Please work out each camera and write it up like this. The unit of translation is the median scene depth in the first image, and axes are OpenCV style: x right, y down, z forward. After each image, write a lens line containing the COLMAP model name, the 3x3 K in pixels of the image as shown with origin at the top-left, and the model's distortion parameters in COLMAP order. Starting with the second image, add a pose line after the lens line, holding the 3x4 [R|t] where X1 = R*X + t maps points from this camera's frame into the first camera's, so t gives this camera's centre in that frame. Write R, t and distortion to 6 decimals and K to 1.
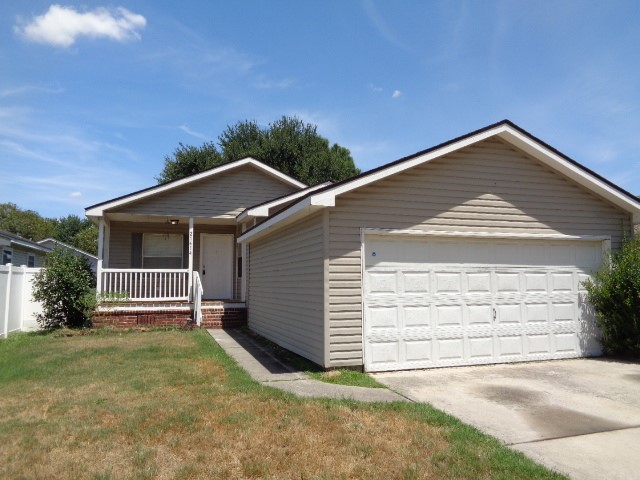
lens RADIAL K [[486.7, 0, 322.1], [0, 486.7, 238.8], [0, 0, 1]] dist [0.018558, 0.004189]
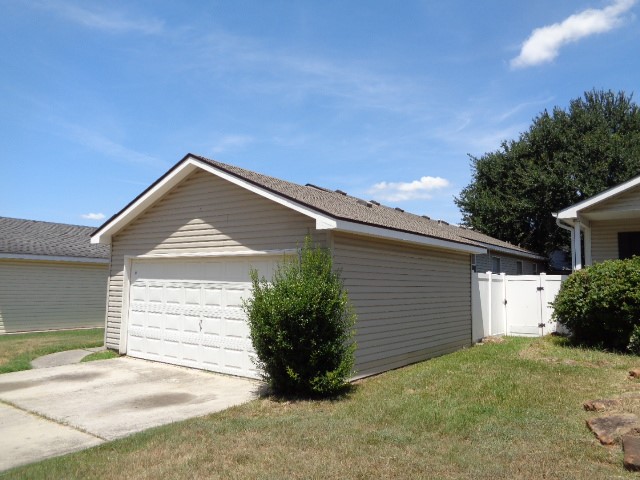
lens RADIAL K [[486.7, 0, 322.1], [0, 486.7, 238.8], [0, 0, 1]] dist [0.018558, 0.004189]
pose [[0.572452, -0.060768, -0.817684, 0.888511], [0.047805, 0.998027, -0.040704, 0.009235], [0.818544, -0.015788, 0.574227, 0.361798]]
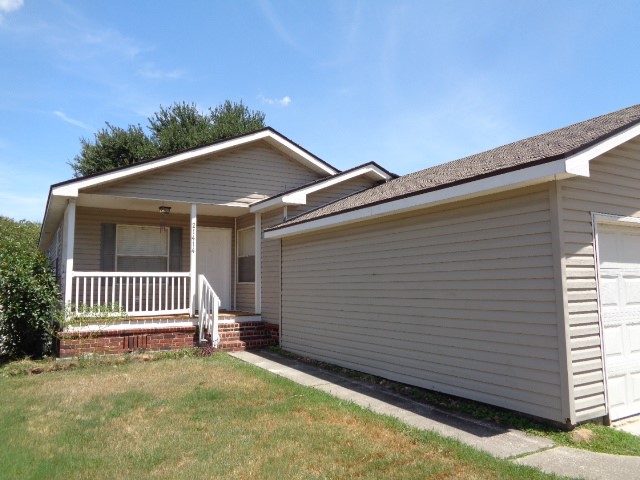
lens RADIAL K [[486.7, 0, 322.1], [0, 486.7, 238.8], [0, 0, 1]] dist [0.018558, 0.004189]
pose [[0.972609, 0.014161, 0.232014, -0.257264], [-0.013127, 0.999896, -0.006000, 0.012699], [-0.232075, 0.002790, 0.972694, 0.223442]]
